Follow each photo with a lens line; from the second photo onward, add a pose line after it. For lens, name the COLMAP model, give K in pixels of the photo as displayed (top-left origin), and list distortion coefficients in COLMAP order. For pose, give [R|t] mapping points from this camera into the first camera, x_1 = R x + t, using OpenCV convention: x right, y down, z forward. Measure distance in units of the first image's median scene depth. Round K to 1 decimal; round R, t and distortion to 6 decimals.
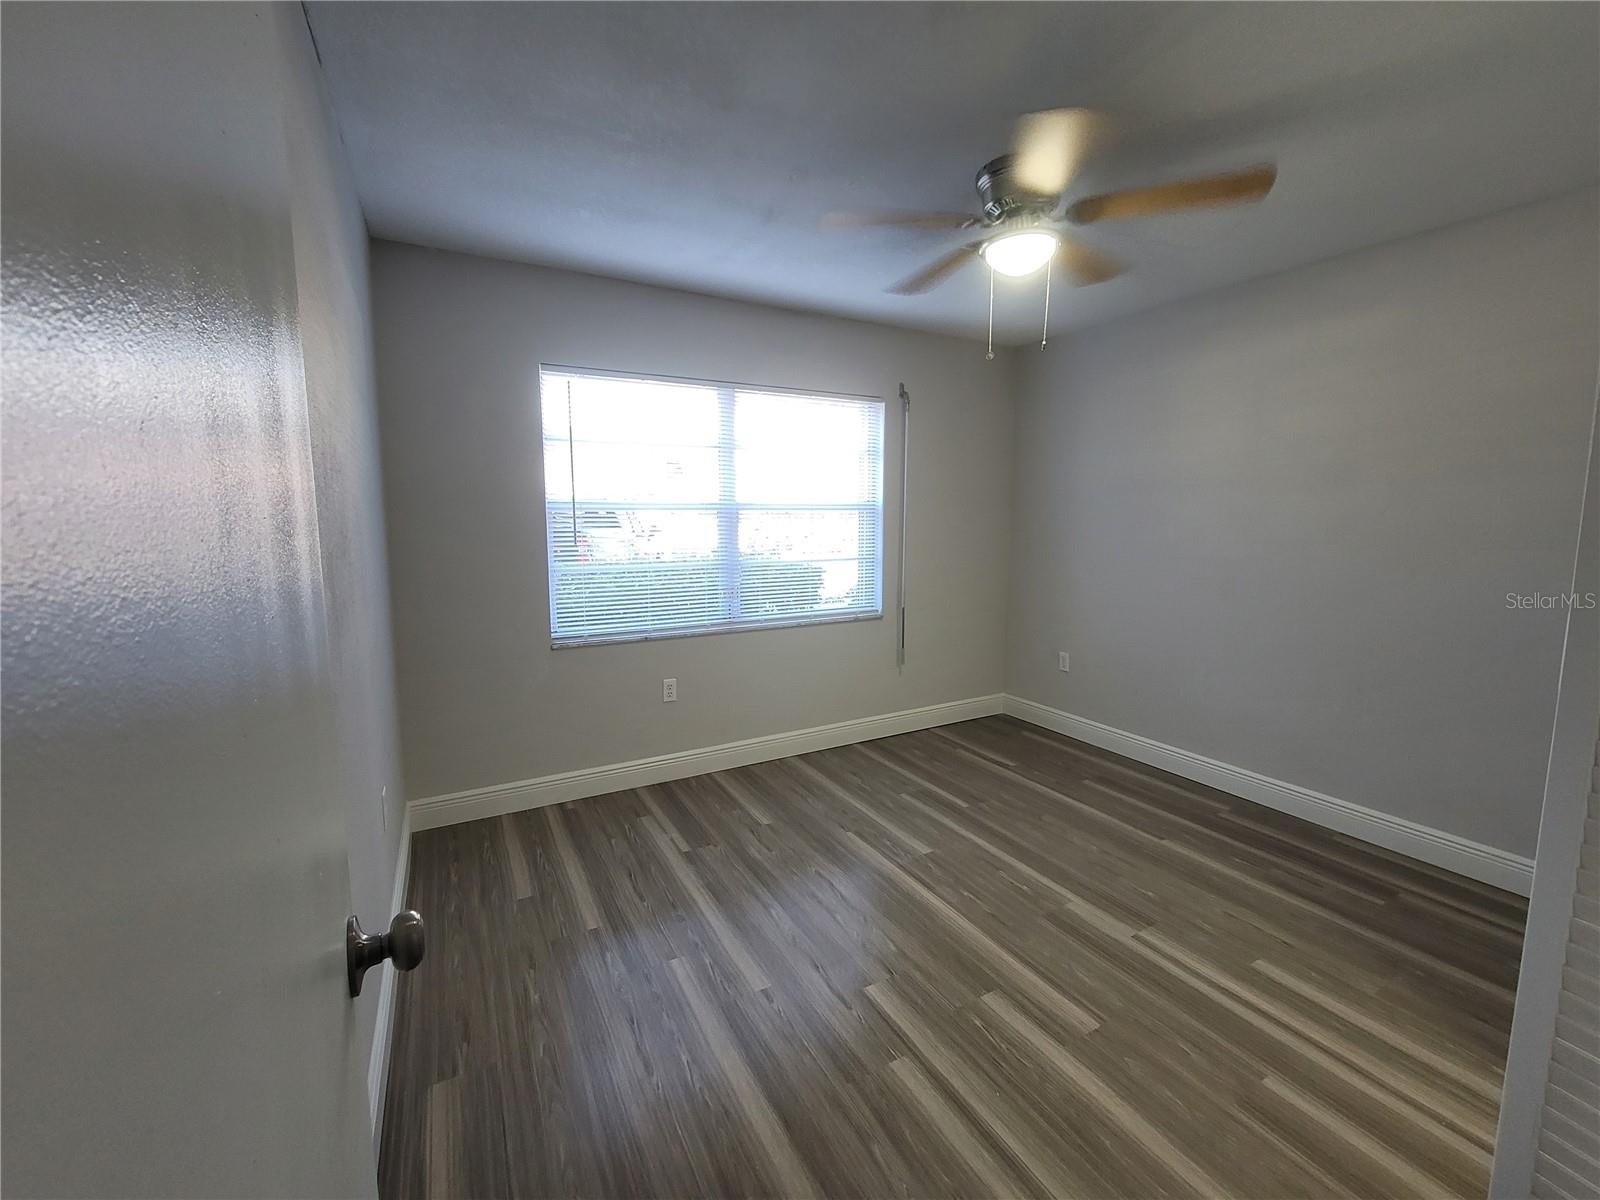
lens RADIAL K [[653.3, 0, 798.8], [0, 653.3, 588.0], [0, 0, 1]] dist [-0.000547, -0.000037]
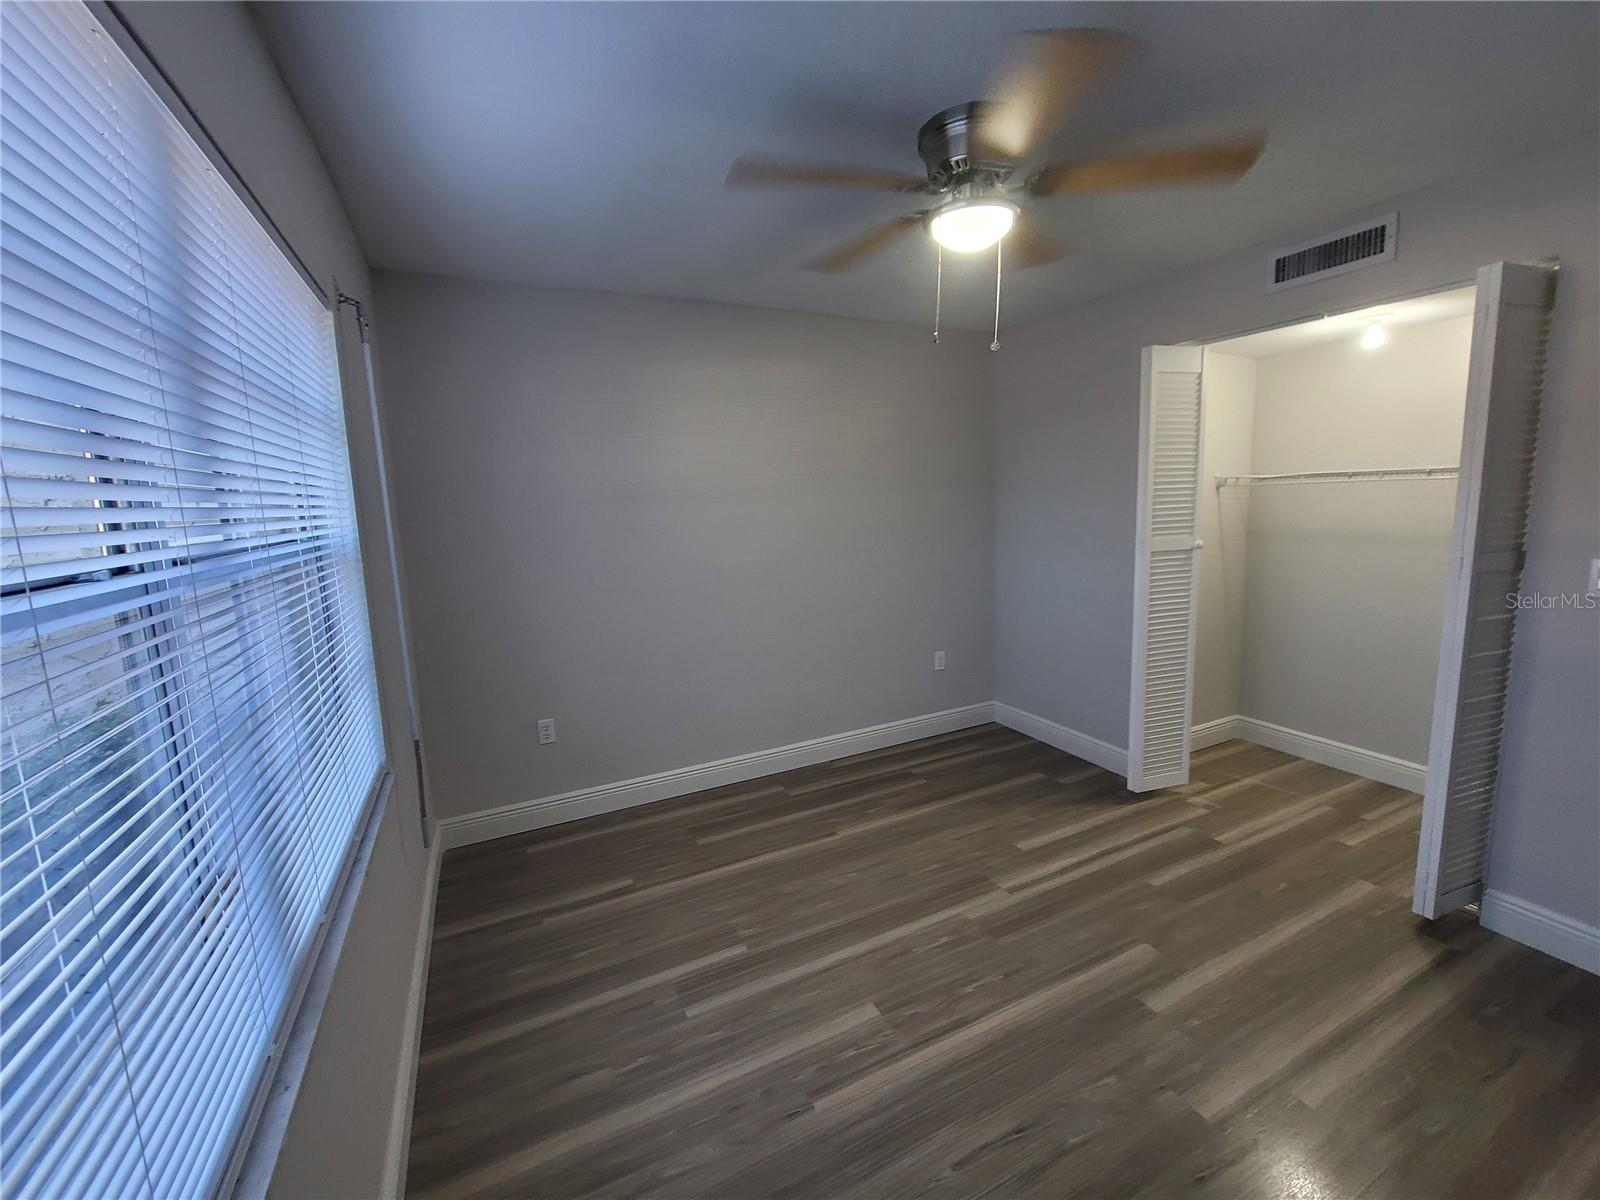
lens RADIAL K [[653.3, 0, 798.8], [0, 653.3, 588.0], [0, 0, 1]] dist [-0.000547, -0.000037]
pose [[0.044969, -0.139981, 0.989132, -0.433317], [0.147348, 0.980234, 0.132023, -0.151864], [-0.988062, 0.139810, 0.064706, 0.926254]]
